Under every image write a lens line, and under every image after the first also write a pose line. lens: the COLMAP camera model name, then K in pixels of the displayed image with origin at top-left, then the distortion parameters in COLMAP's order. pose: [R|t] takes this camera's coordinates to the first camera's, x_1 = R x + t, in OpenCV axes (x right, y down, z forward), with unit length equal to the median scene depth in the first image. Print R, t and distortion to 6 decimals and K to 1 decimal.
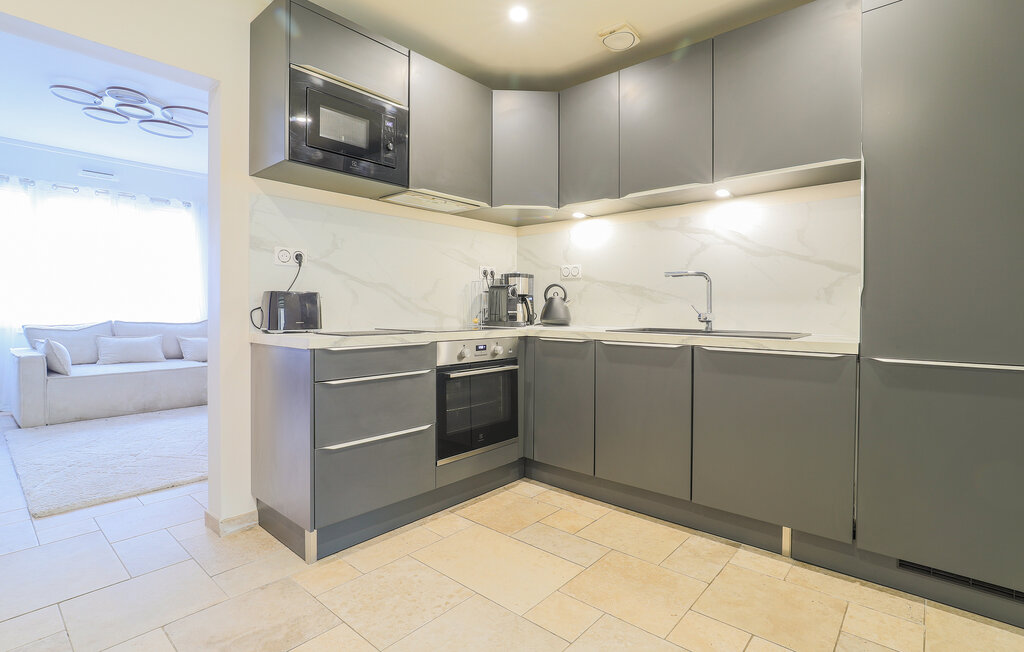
lens RADIAL K [[501.2, 0, 515.5], [0, 501.2, 316.7], [0, 0, 1]] dist [-0.016099, 0.000934]
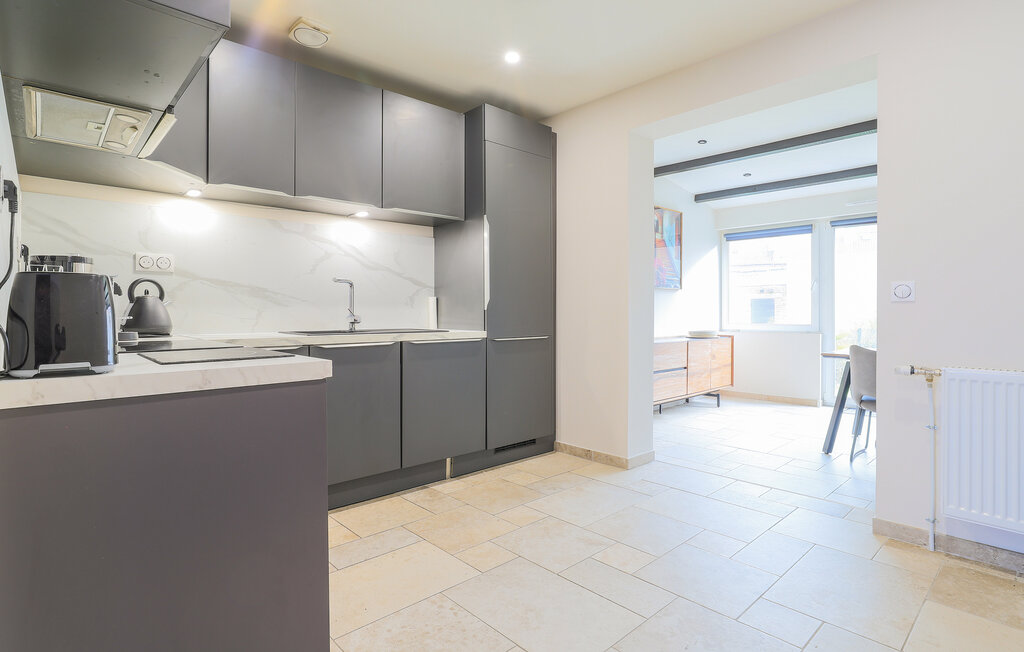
lens RADIAL K [[519.4, 0, 514.5], [0, 519.4, 320.0], [0, 0, 1]] dist [-0.002414, -0.000395]
pose [[0.093022, -0.020627, 0.995450, -0.883501], [0.019606, 0.999629, 0.018882, -0.013797], [-0.995471, 0.017761, 0.093391, 0.594253]]
